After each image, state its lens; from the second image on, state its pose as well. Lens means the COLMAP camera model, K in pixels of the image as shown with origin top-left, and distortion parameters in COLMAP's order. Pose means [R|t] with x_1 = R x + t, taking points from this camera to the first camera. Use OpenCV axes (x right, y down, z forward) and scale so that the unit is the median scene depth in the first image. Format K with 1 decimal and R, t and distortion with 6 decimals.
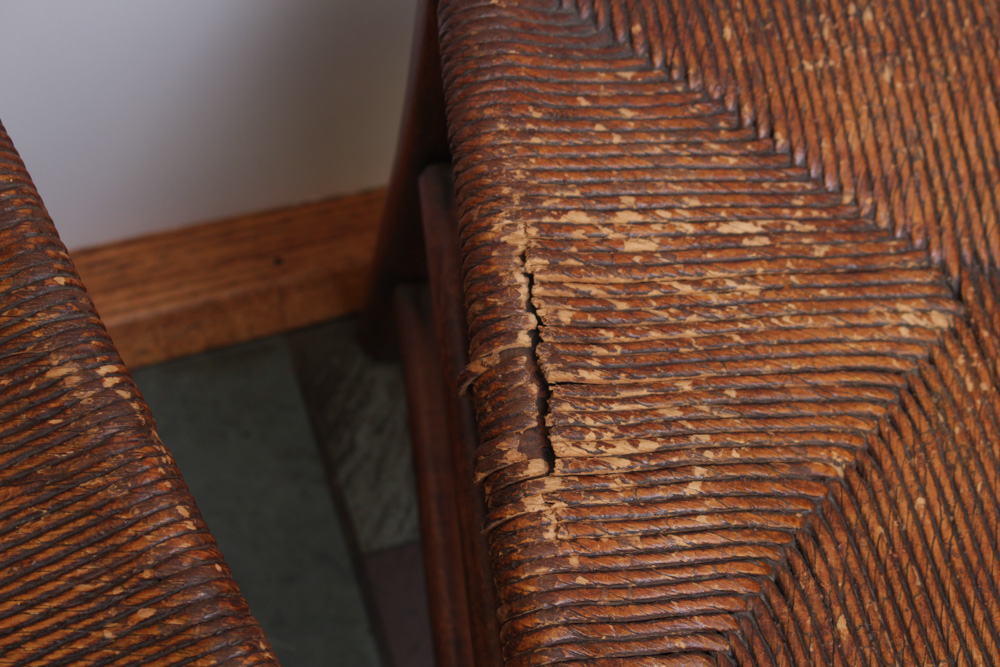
lens RADIAL K [[2420.0, 0, 500.0], [0, 2420.0, 333.5], [0, 0, 1]] dist [-0.018540, 0.519750]
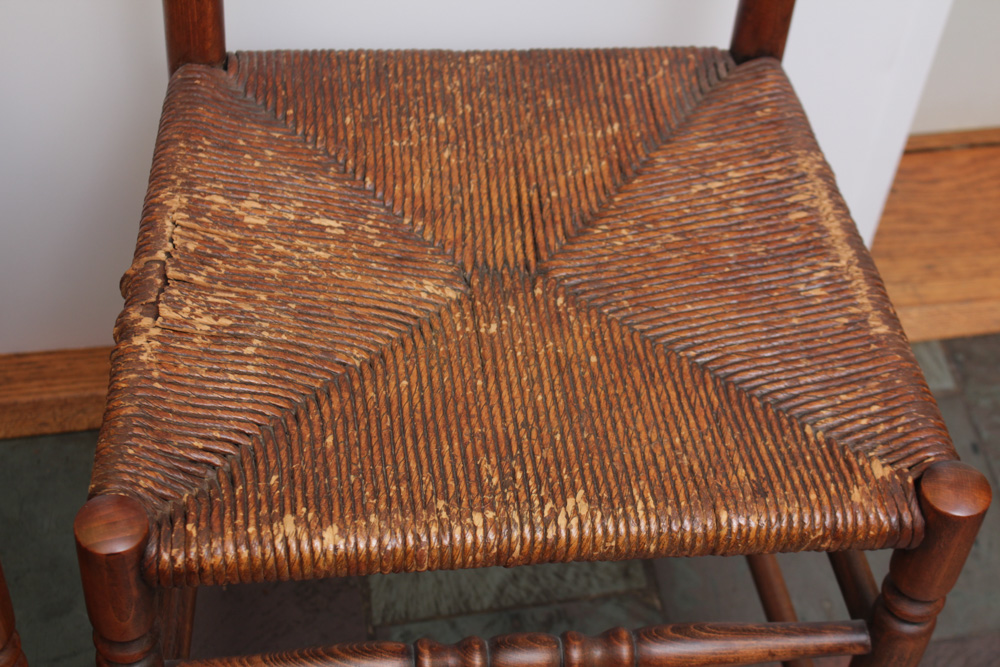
lens RADIAL K [[1891.9, 0, 500.0], [0, 1891.9, 333.5], [0, 0, 1]] dist [-0.021380, 0.188016]
pose [[0.992870, 0.082664, -0.085878, 0.326325], [-0.102738, 0.958792, -0.264883, 0.341330], [0.060443, 0.271818, 0.960449, -0.141003]]
